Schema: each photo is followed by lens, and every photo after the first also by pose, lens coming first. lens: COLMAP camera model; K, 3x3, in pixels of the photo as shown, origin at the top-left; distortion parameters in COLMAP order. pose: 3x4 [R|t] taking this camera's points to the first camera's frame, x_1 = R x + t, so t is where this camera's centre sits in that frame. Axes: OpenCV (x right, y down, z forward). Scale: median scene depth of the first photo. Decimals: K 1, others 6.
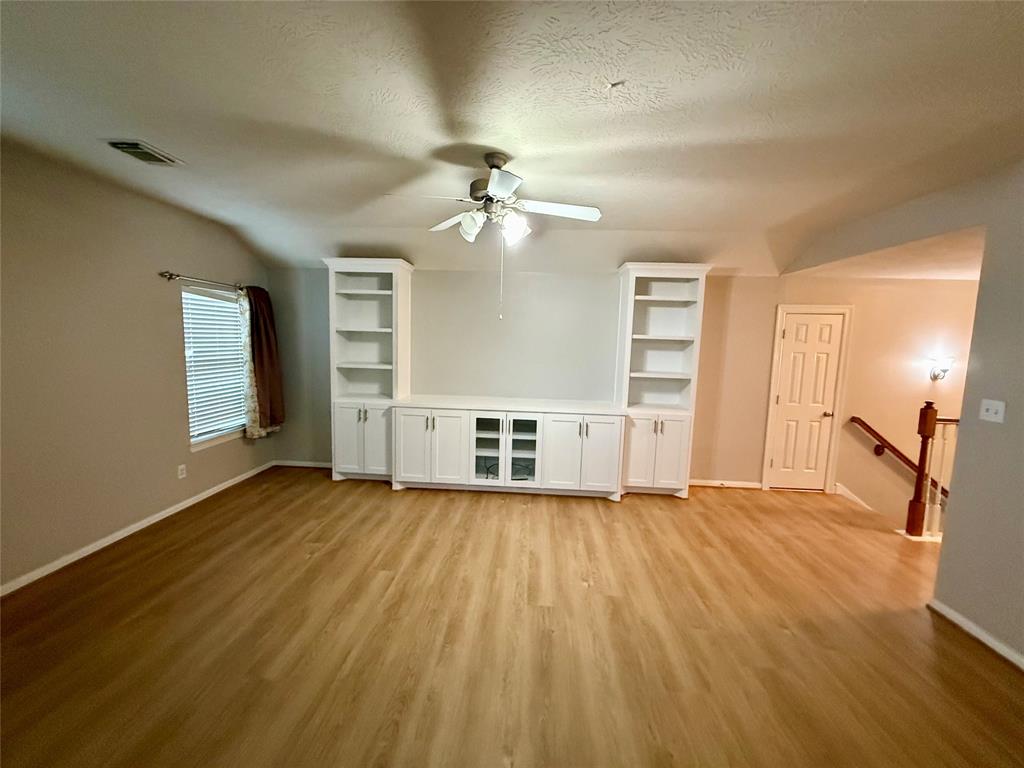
lens RADIAL K [[406.3, 0, 508.8], [0, 406.3, 382.4], [0, 0, 1]] dist [-0.000901, -0.000029]
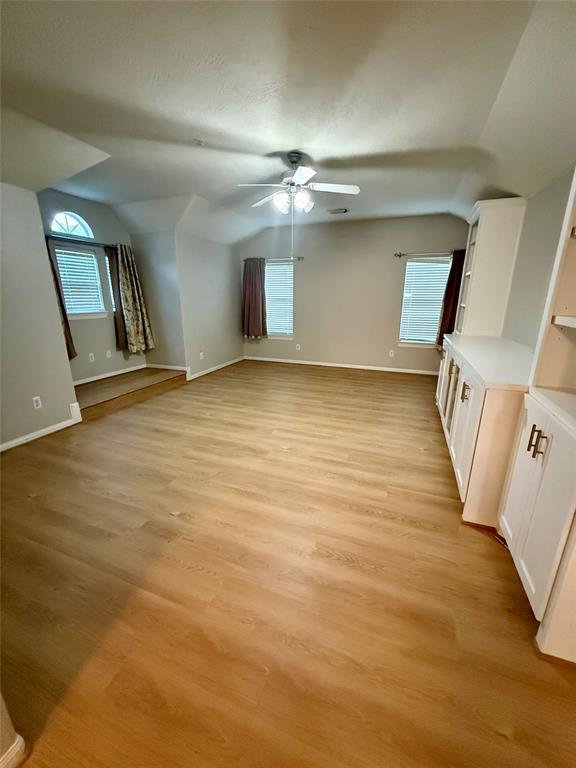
lens RADIAL K [[304.7, 0, 290.3], [0, 304.7, 381.7], [0, 0, 1]] dist [-0.000901, -0.000029]
pose [[-0.295888, 0.232301, -0.926546, 0.737549], [-0.114330, 0.954393, 0.275793, -0.012660], [0.948356, 0.187536, -0.255834, 0.823336]]
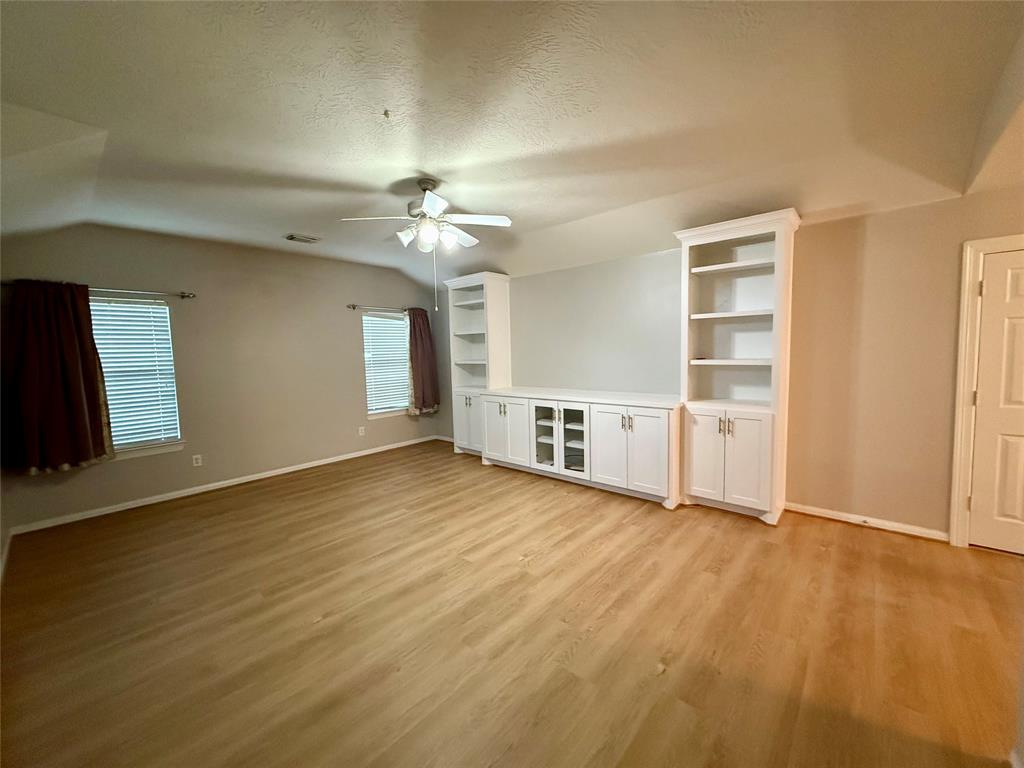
lens RADIAL K [[406.3, 0, 508.8], [0, 406.3, 382.4], [0, 0, 1]] dist [-0.000901, -0.000029]
pose [[0.786712, 0.002169, -0.617316, 0.529254], [-0.017975, 0.999650, -0.019395, 0.046531], [0.617058, 0.026354, 0.786476, 0.103571]]
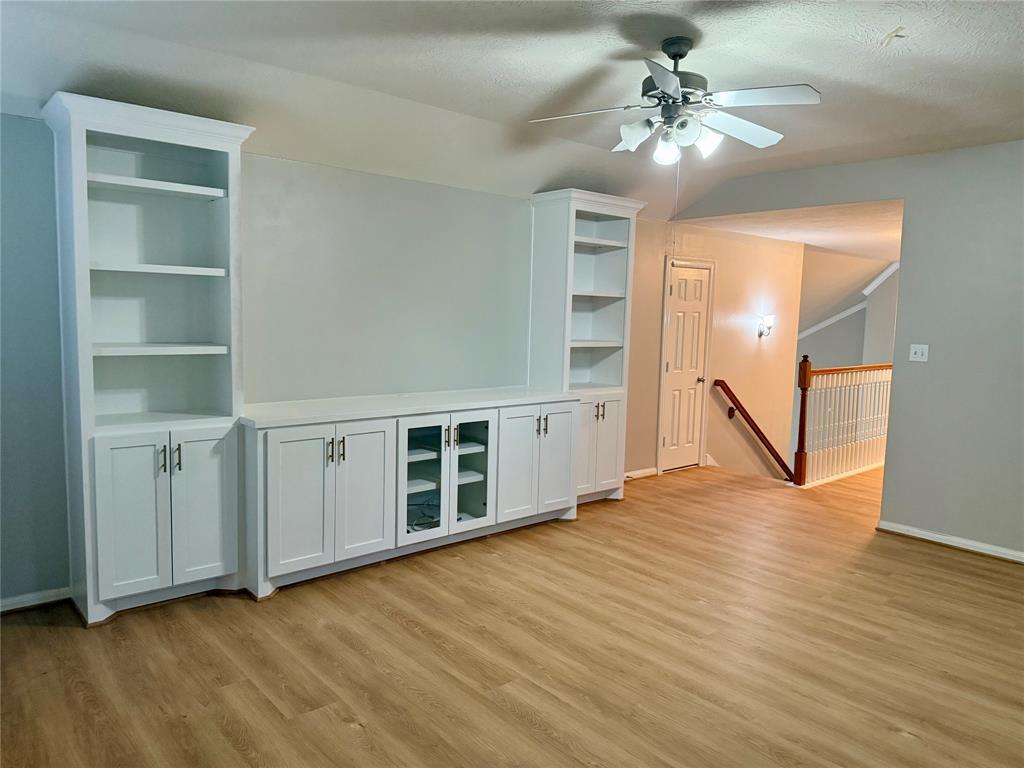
lens RADIAL K [[709.0, 0, 512.0], [0, 709.0, 384.0], [0, 0, 1]] dist [0.088217, -0.145441]
pose [[0.713644, -0.080672, 0.695848, -0.672461], [0.071442, 0.996549, 0.042264, -0.009194], [-0.696856, 0.019552, 0.716945, 0.162835]]
